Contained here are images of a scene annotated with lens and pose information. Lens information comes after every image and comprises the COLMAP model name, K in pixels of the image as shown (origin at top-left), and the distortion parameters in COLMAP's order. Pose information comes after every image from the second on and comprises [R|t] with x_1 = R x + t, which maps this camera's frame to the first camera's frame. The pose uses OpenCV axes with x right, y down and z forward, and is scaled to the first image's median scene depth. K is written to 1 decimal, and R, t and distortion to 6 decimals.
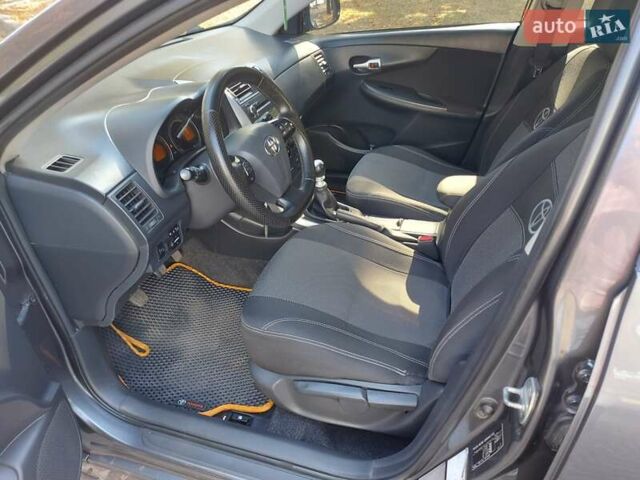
lens RADIAL K [[468.6, 0, 321.7], [0, 468.6, 228.5], [0, 0, 1]] dist [0.058385, -0.067393]
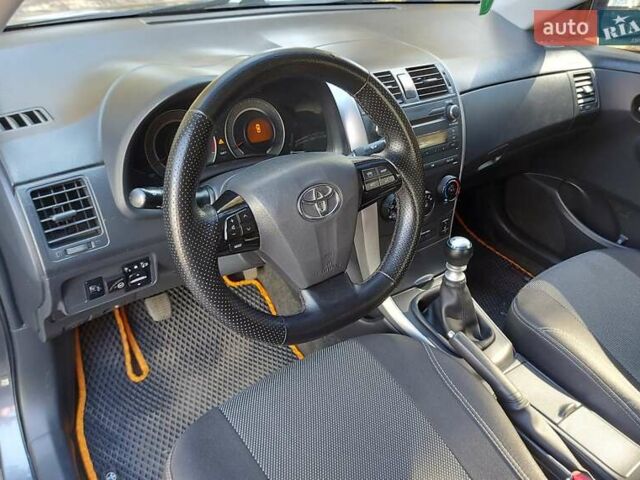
lens RADIAL K [[474.2, 0, 320.8], [0, 474.2, 213.0], [0, 0, 1]] dist [0.062701, -0.071347]
pose [[0.782863, 0.388807, -0.485750, 0.135844], [-0.392549, 0.914363, 0.099226, -0.171460], [0.482732, 0.113000, 0.868447, 0.401562]]
